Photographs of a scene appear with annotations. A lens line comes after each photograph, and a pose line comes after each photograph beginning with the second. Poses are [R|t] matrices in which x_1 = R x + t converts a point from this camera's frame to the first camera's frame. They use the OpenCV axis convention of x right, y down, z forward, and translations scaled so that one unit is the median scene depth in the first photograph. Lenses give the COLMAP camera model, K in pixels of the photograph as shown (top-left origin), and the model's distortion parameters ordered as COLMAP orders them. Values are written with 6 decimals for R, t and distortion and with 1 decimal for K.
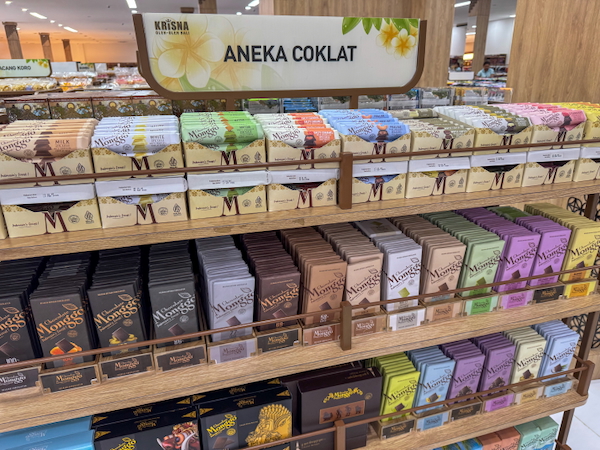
lens RADIAL K [[427.2, 0, 300.0], [0, 427.2, 225.0], [0, 0, 1]] dist [0.114913, -0.204058]
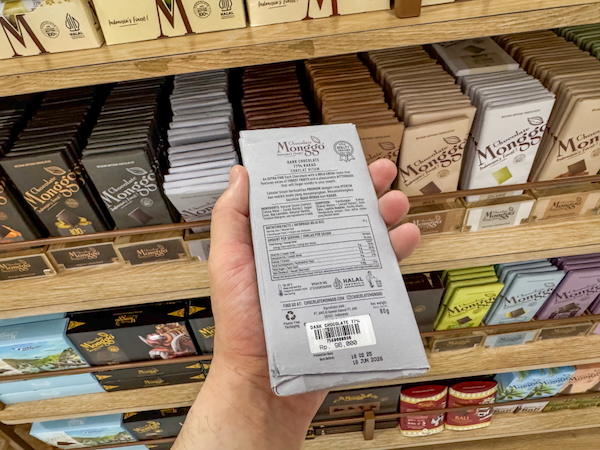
lens RADIAL K [[378.5, 0, 299.5], [0, 378.5, 202.8], [0, 0, 1]] dist [-0.000607, 0.000292]
pose [[0.971804, 0.081404, -0.221292, 0.091258], [0.008090, 0.926449, 0.376332, -0.005667], [0.235651, -0.367511, 0.899669, 0.465105]]
